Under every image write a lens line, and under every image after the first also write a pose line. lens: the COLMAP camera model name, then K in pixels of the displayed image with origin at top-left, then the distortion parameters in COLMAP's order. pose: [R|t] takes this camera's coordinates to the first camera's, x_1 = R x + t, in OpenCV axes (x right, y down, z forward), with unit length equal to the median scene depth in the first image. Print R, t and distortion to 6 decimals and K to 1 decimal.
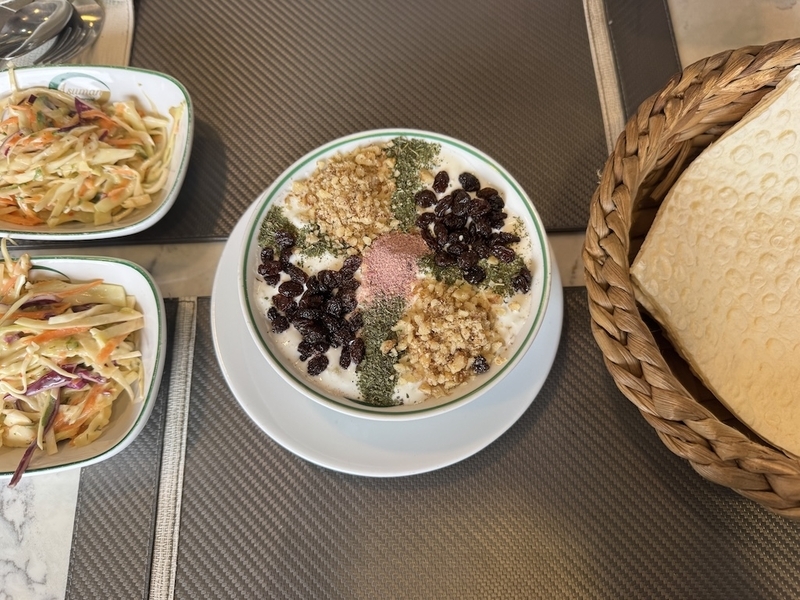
lens RADIAL K [[560.9, 0, 400.0], [0, 560.9, 300.0], [0, 0, 1]] dist [-0.029311, -0.001290]
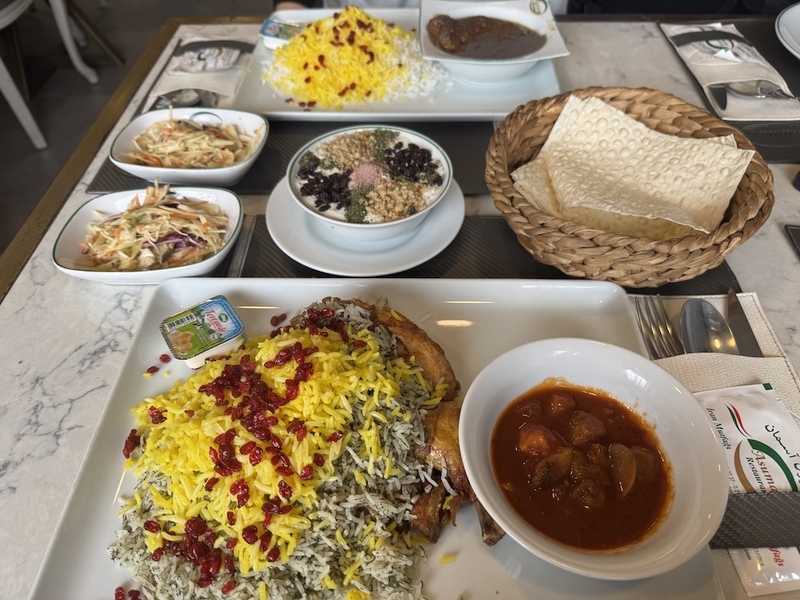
lens RADIAL K [[560.9, 0, 400.0], [0, 560.9, 300.0], [0, 0, 1]] dist [-0.029311, -0.001290]
pose [[0.998971, 0.039549, -0.022205, 0.146683], [-0.045097, 0.918328, -0.393243, 1.051958], [0.004840, 0.393840, 0.919166, -0.550396]]
